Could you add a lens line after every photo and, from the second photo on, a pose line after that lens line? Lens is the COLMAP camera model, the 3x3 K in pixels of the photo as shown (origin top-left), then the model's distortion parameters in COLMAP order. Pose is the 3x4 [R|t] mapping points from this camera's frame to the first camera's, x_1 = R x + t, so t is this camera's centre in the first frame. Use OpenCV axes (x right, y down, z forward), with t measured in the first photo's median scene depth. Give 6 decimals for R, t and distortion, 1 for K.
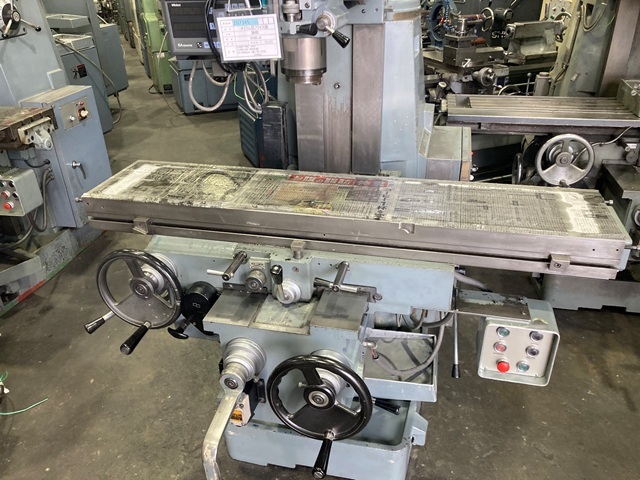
lens RADIAL K [[521.6, 0, 322.0], [0, 521.6, 244.9], [0, 0, 1]] dist [0.024114, -0.002157]
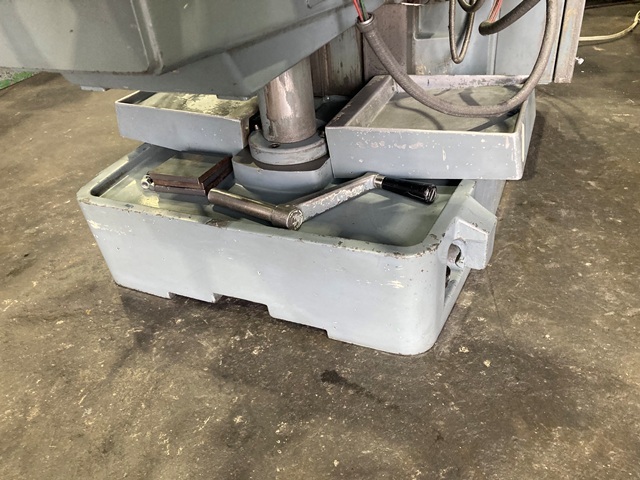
lens RADIAL K [[519.9, 0, 320.0], [0, 519.9, 240.0], [0, 0, 1]] dist [0.039617, -0.046324]
pose [[0.980395, 0.047638, -0.191199, 0.139485], [-0.028180, 0.994258, 0.103228, 0.310659], [0.195019, -0.095816, 0.976108, 0.535612]]
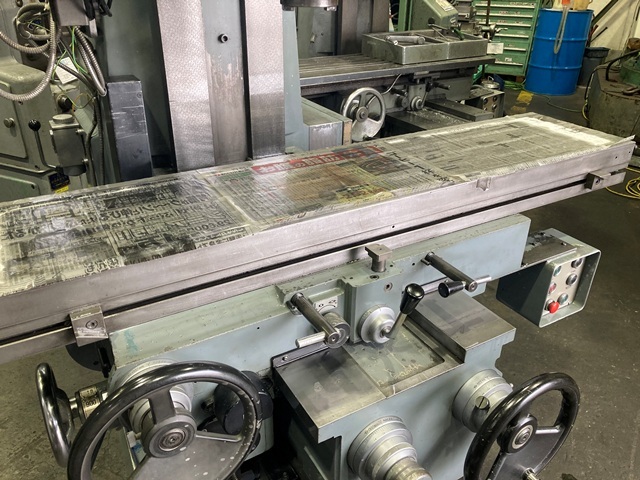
lens RADIAL K [[519.9, 0, 320.0], [0, 519.9, 240.0], [0, 0, 1]] dist [0.039617, -0.046324]
pose [[0.725386, -0.298650, 0.620180, -0.360568], [0.303837, 0.947373, 0.100833, -0.073738], [-0.617655, 0.115291, 0.777952, 0.375332]]
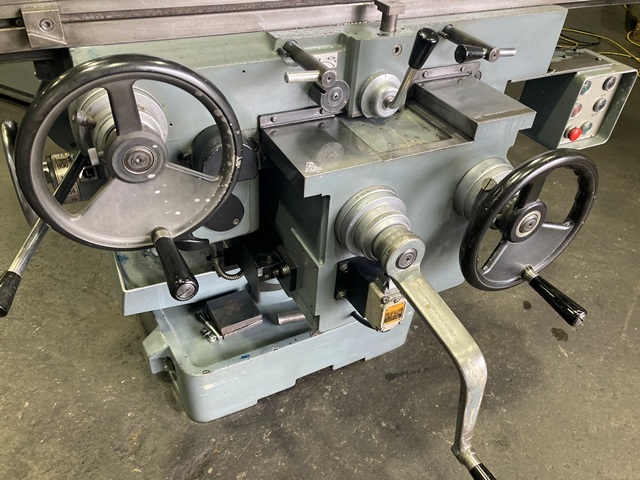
lens RADIAL K [[520.4, 0, 314.6], [0, 520.4, 242.8], [0, 0, 1]] dist [0.019485, -0.008751]
pose [[0.758770, -0.352831, 0.547521, -0.363143], [0.243934, 0.933335, 0.263405, 0.051995], [-0.603957, -0.066305, 0.794254, 0.412556]]
